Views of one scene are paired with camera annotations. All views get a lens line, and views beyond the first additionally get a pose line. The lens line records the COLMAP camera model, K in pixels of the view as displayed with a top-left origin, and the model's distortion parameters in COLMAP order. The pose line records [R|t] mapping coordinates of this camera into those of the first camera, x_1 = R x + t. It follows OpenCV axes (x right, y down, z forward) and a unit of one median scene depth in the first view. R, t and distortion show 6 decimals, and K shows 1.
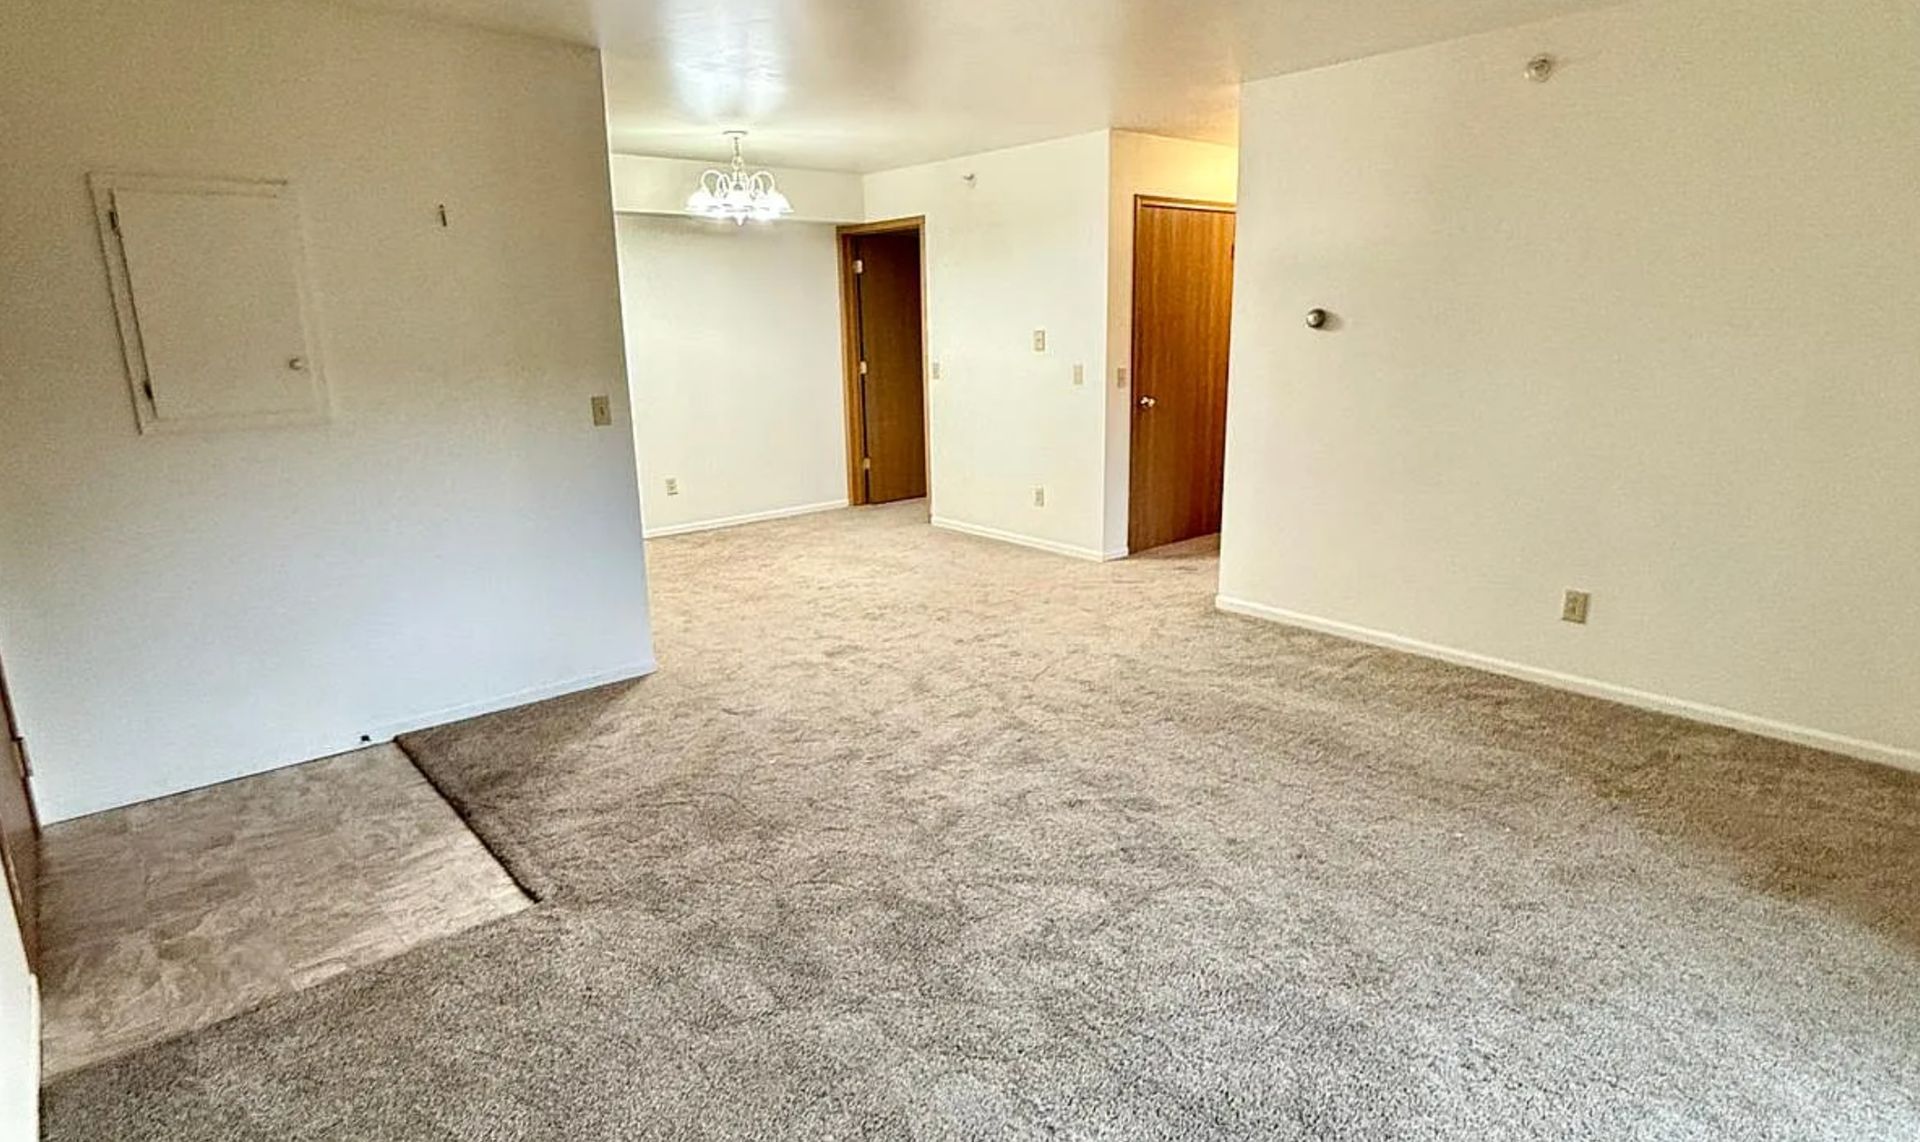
lens RADIAL K [[1036.0, 0, 957.6], [0, 1036.0, 571.8], [0, 0, 1]] dist [0.007128, 0.000931]
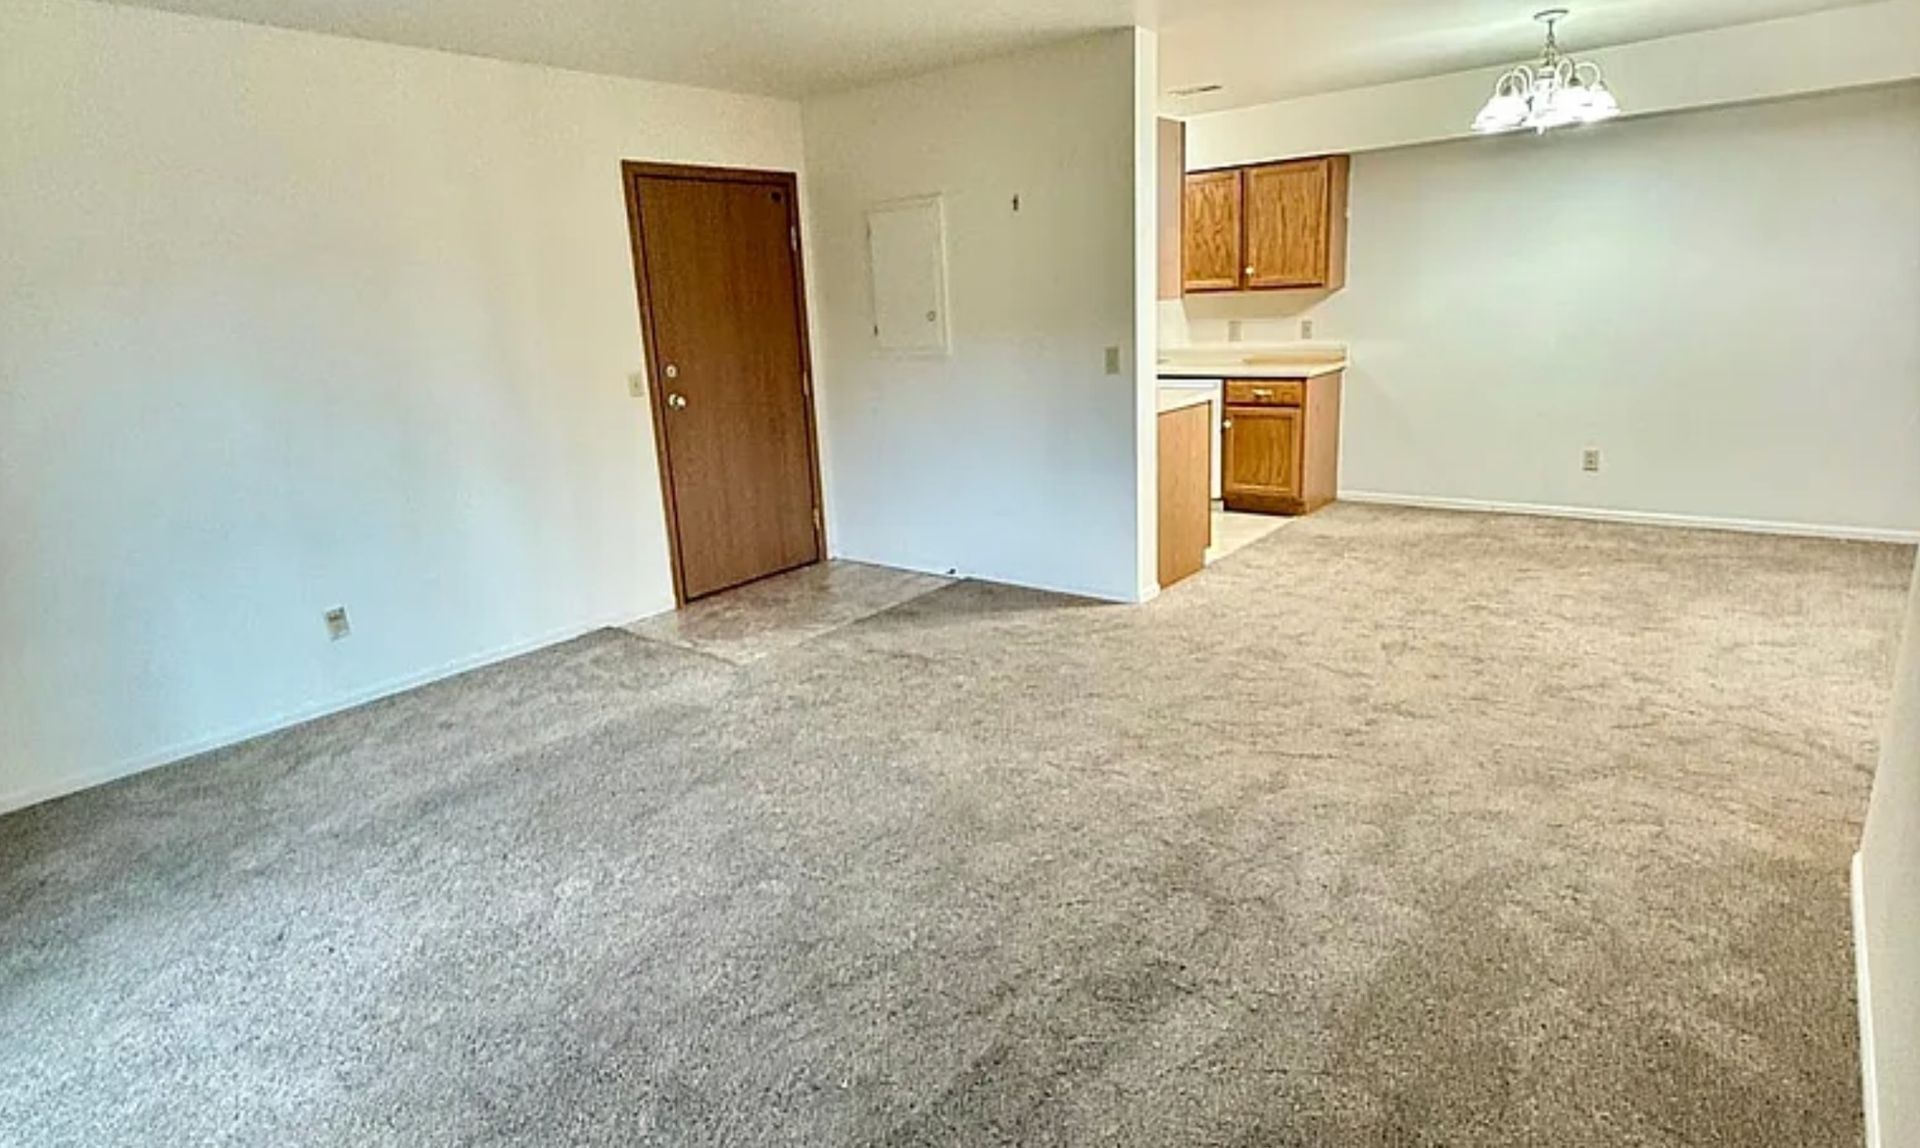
lens RADIAL K [[1036.0, 0, 958.9], [0, 1036.0, 569.5], [0, 0, 1]] dist [0.007128, 0.000931]
pose [[0.188545, 0.268966, -0.944515, 0.741094], [-0.184919, 0.954284, 0.234834, -0.171125], [0.964498, 0.130382, 0.229663, 0.603657]]
